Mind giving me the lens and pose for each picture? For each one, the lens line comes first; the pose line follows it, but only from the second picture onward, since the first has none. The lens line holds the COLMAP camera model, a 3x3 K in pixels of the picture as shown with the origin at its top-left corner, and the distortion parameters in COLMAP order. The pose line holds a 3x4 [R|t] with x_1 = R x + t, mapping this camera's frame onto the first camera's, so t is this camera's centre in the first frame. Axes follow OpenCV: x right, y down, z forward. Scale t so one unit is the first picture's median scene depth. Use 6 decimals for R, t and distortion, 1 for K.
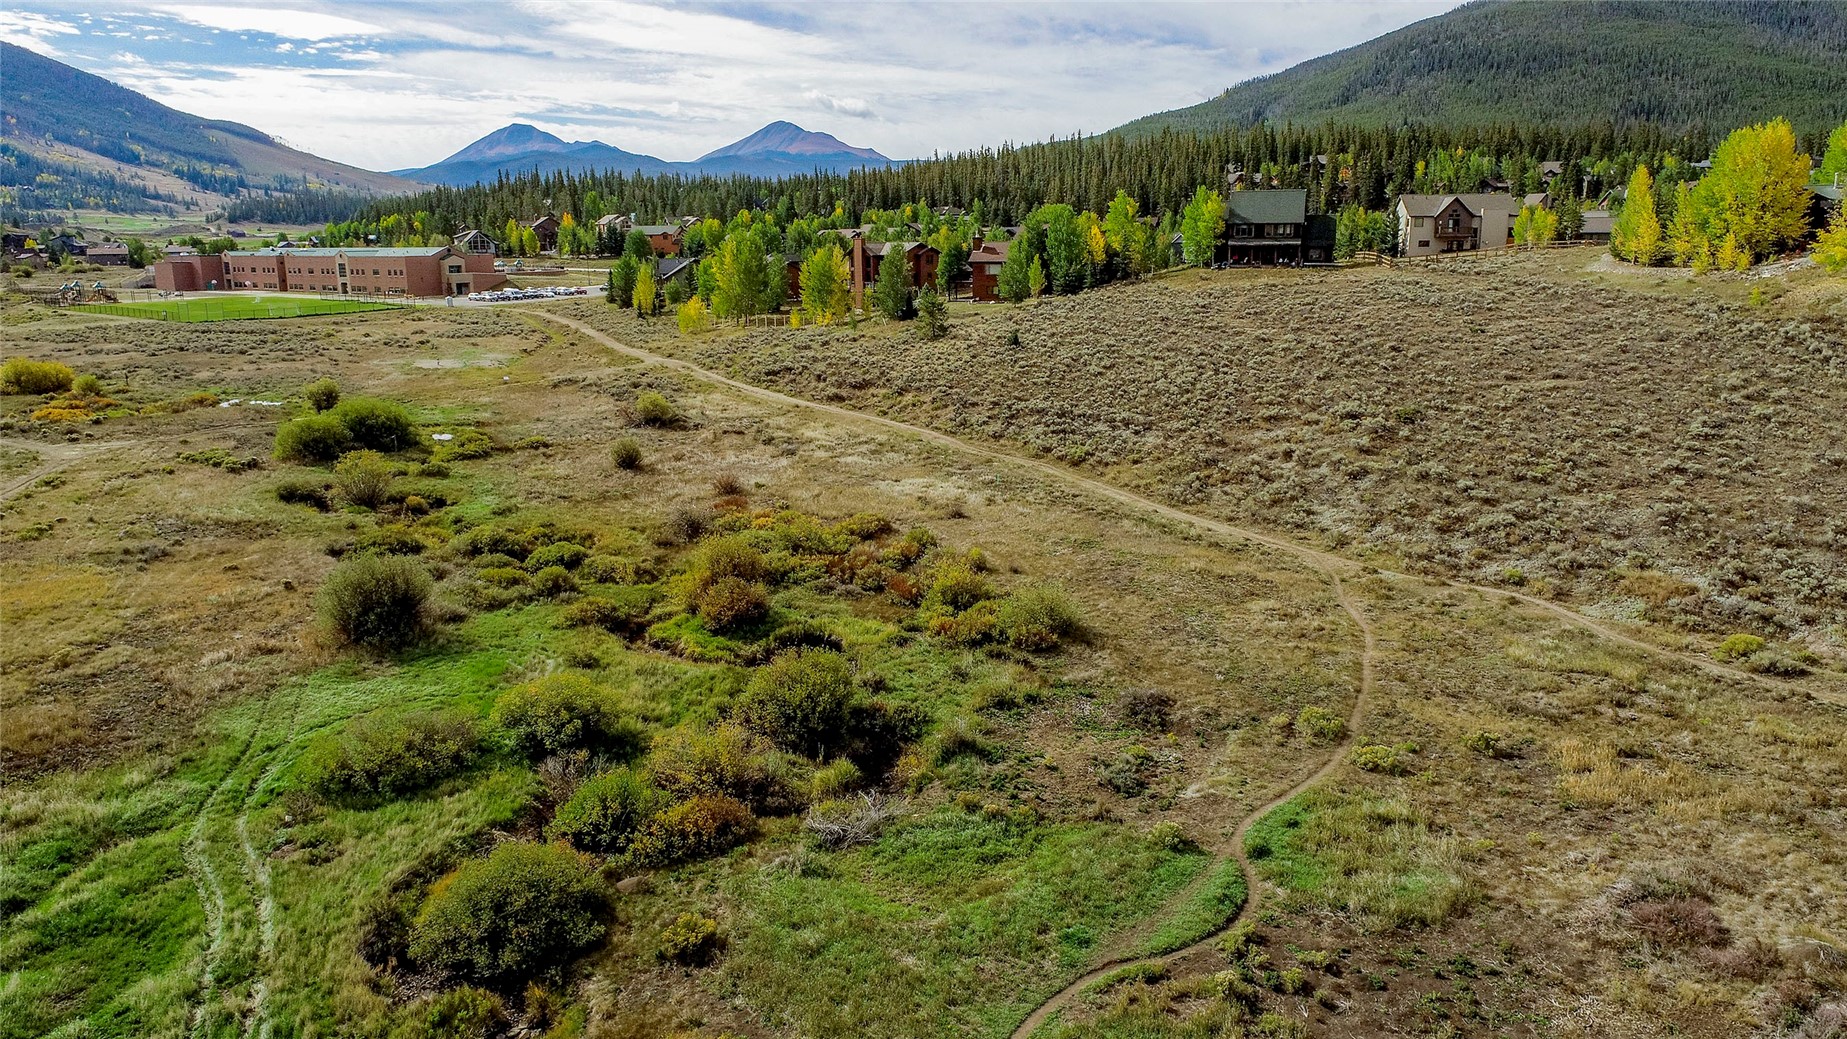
lens RADIAL K [[1286.7, 0, 920.2], [0, 1286.7, 524.8], [0, 0, 1]] dist [-0.012840, 0.007437]
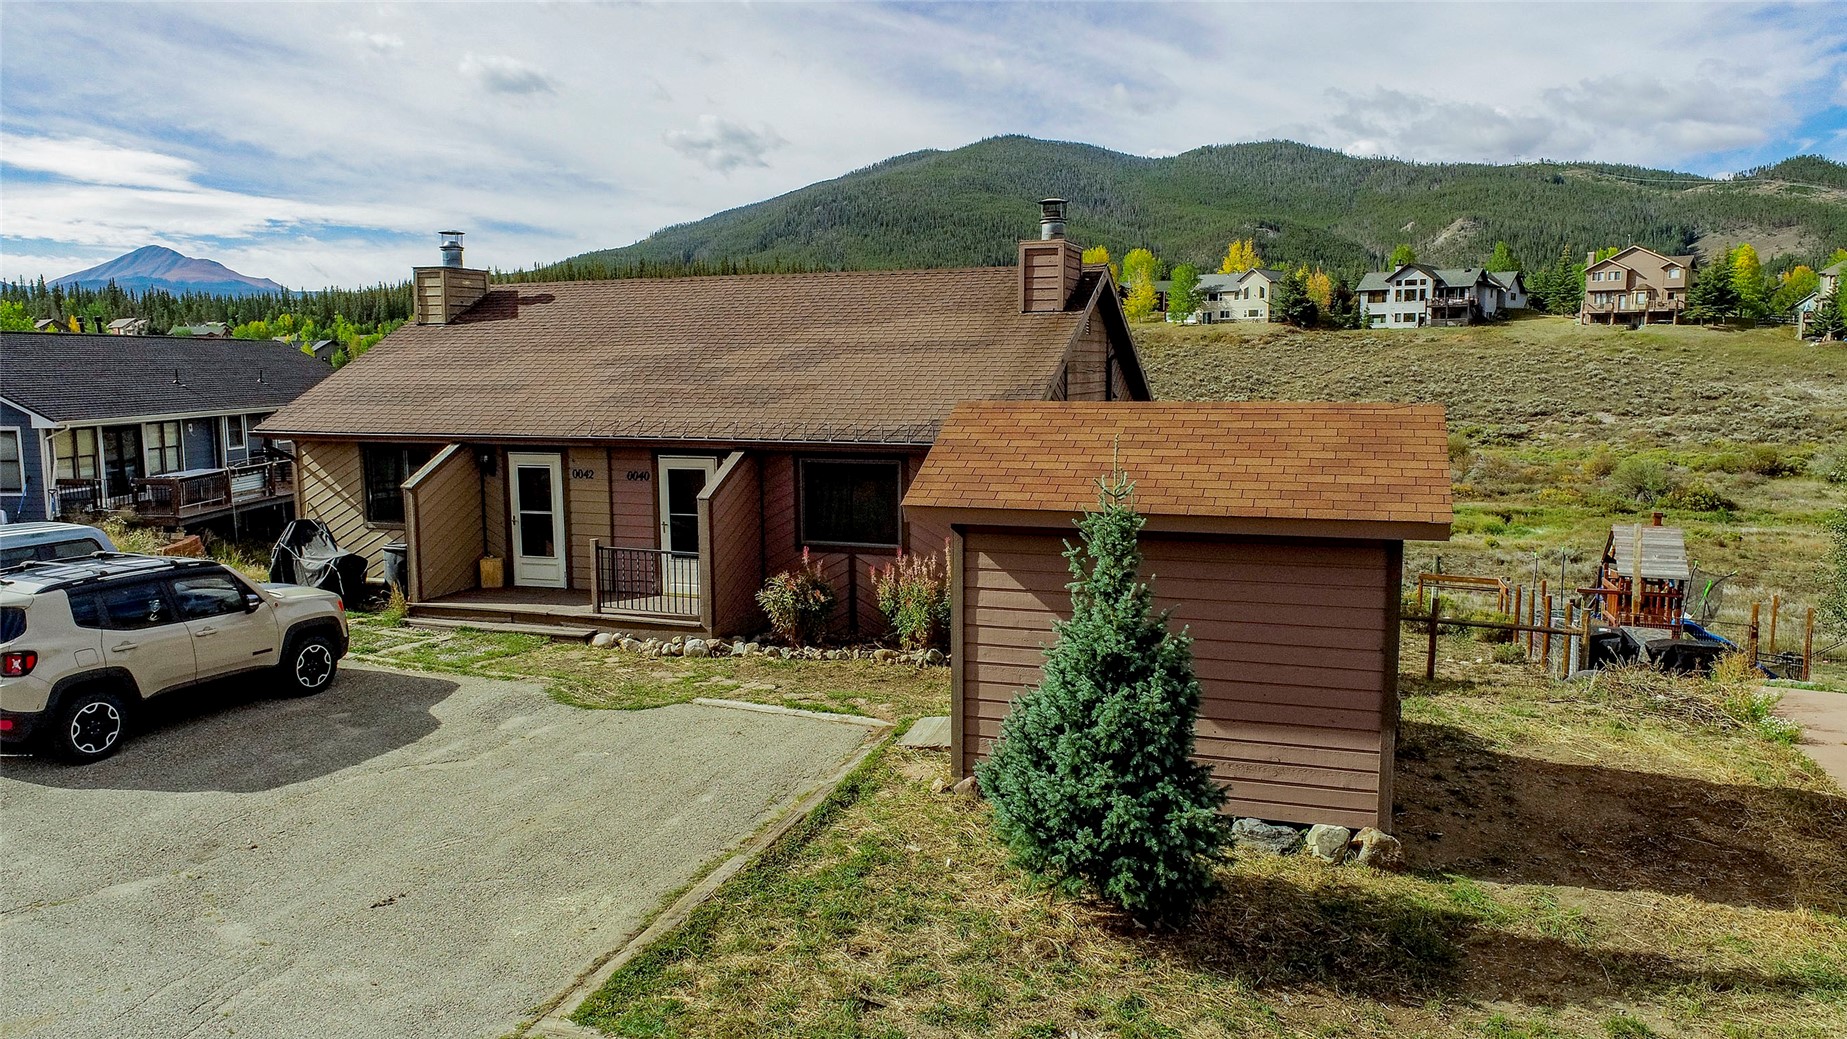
lens RADIAL K [[1267.2, 0, 920.5], [0, 1267.2, 523.3], [0, 0, 1]] dist [-0.012346, 0.006992]
pose [[0.905988, -0.047347, 0.420648, -0.266613], [0.090056, 0.992535, -0.082245, 0.154393], [-0.413614, 0.112395, 0.903488, -0.378214]]
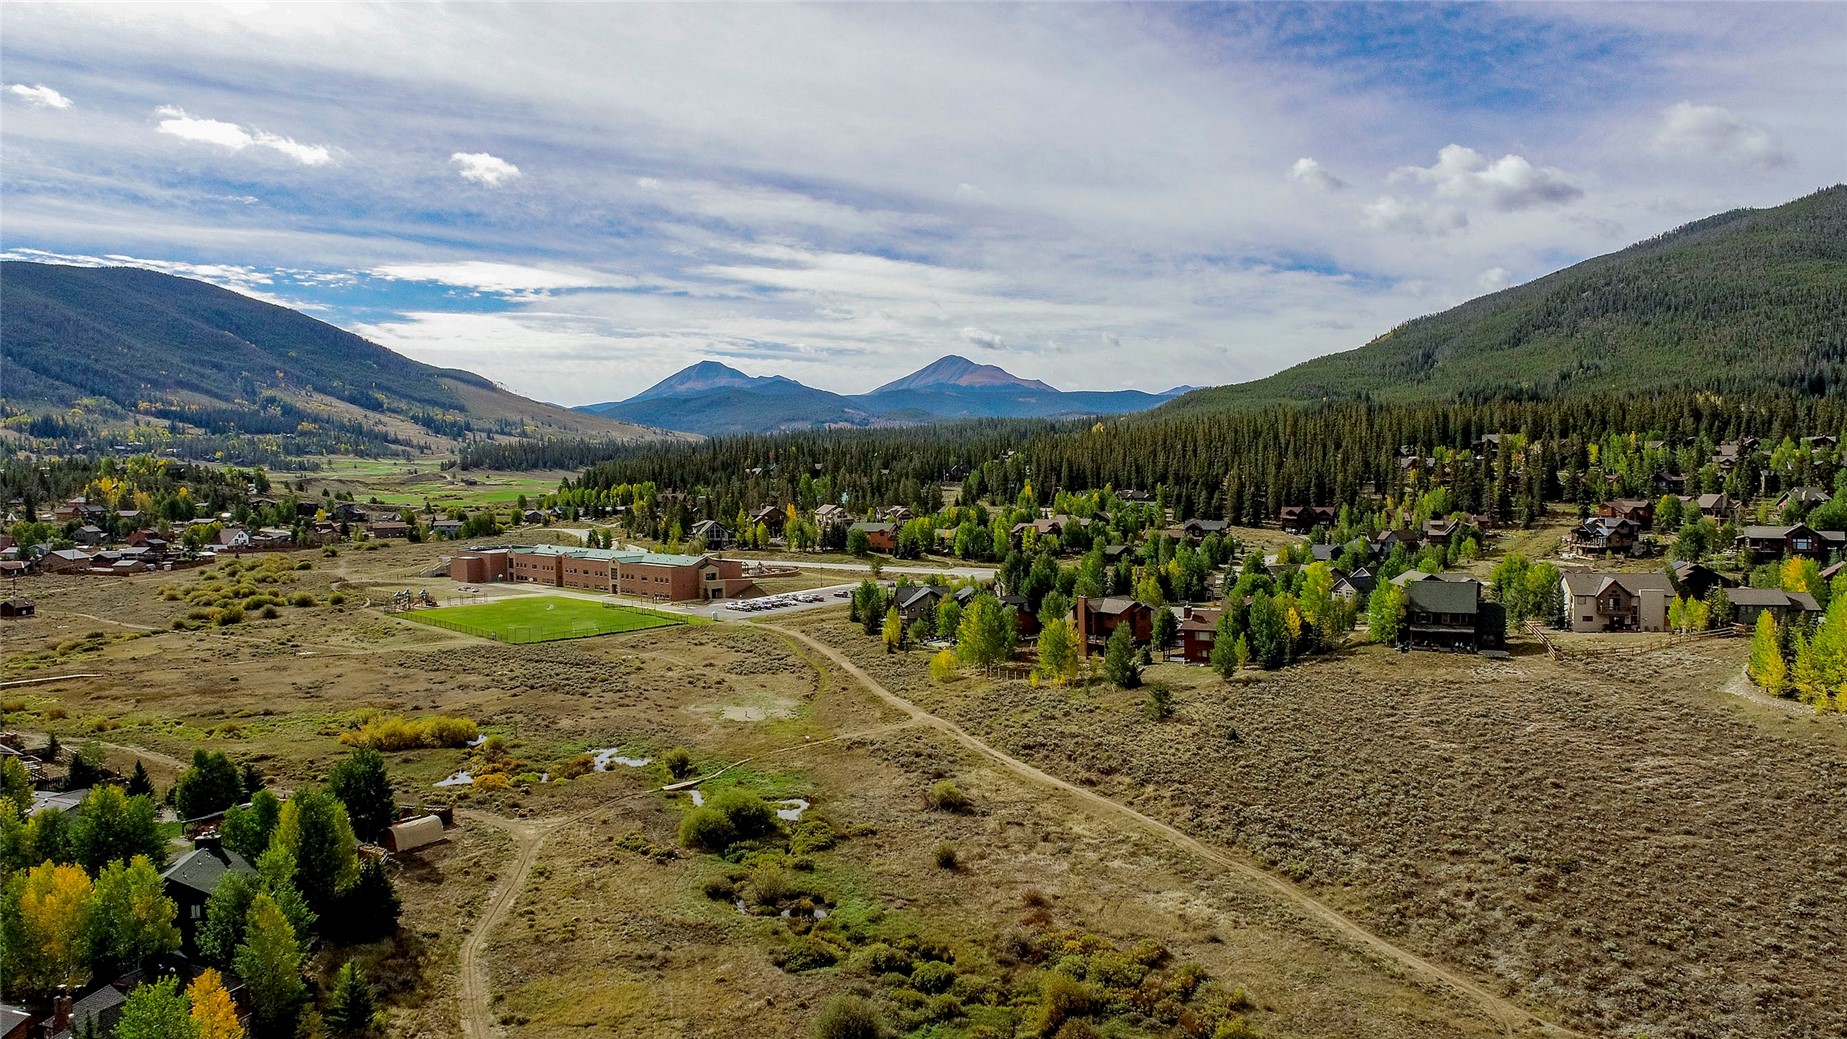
lens RADIAL K [[1286.7, 0, 920.2], [0, 1286.7, 524.8], [0, 0, 1]] dist [-0.012840, 0.007437]
pose [[0.991843, 0.001965, -0.127449, -0.053296], [-0.023638, 0.985372, -0.168768, -0.101750], [0.125253, 0.170404, 0.977381, -0.213997]]
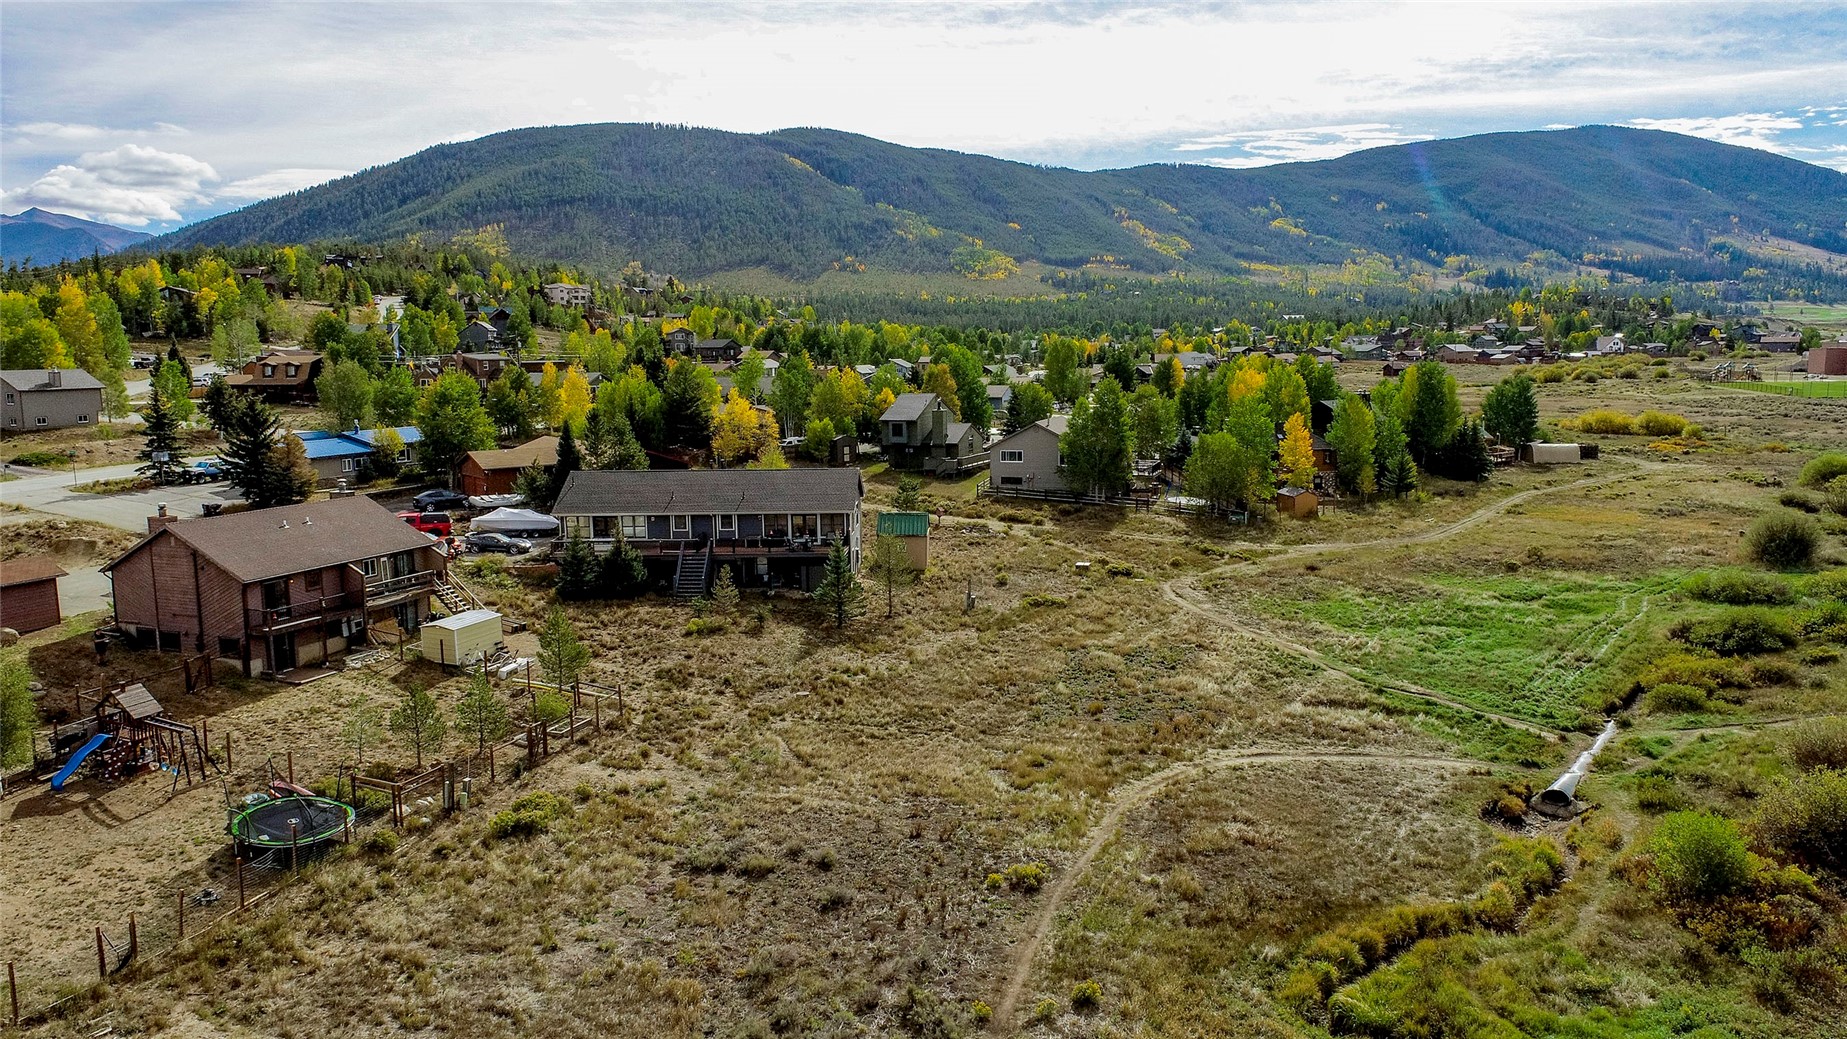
lens RADIAL K [[1286.7, 0, 920.2], [0, 1286.7, 524.8], [0, 0, 1]] dist [-0.012840, 0.007437]
pose [[0.404228, 0.131077, -0.905217, 0.219123], [-0.192738, 0.979663, 0.055789, 0.058548], [0.894120, 0.151918, 0.421271, -0.241541]]
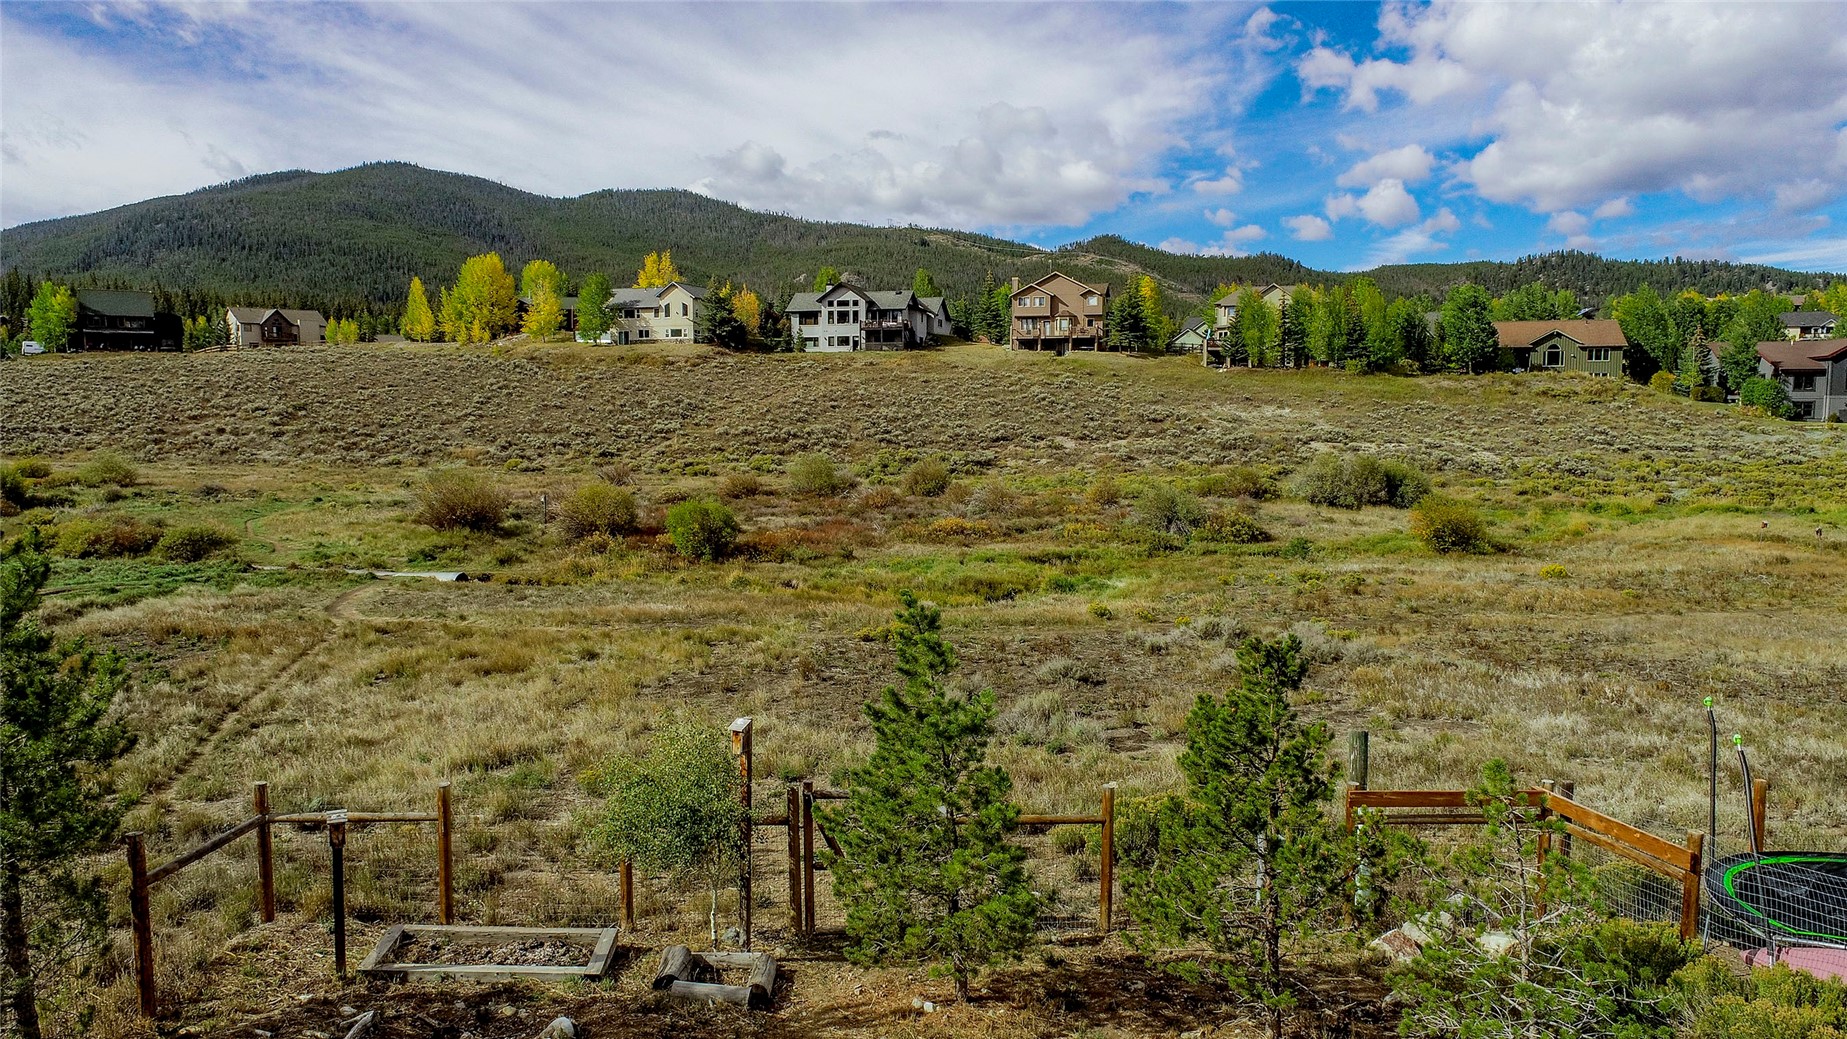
lens RADIAL K [[1253.4, 0, 920.3], [0, 1253.4, 523.8], [0, 0, 1]] dist [-0.011266, 0.005151]
pose [[0.625788, -0.064177, 0.777348, -0.167816], [0.168290, 0.984245, -0.054219, 0.135186], [-0.761622, 0.164750, 0.626729, -0.239396]]
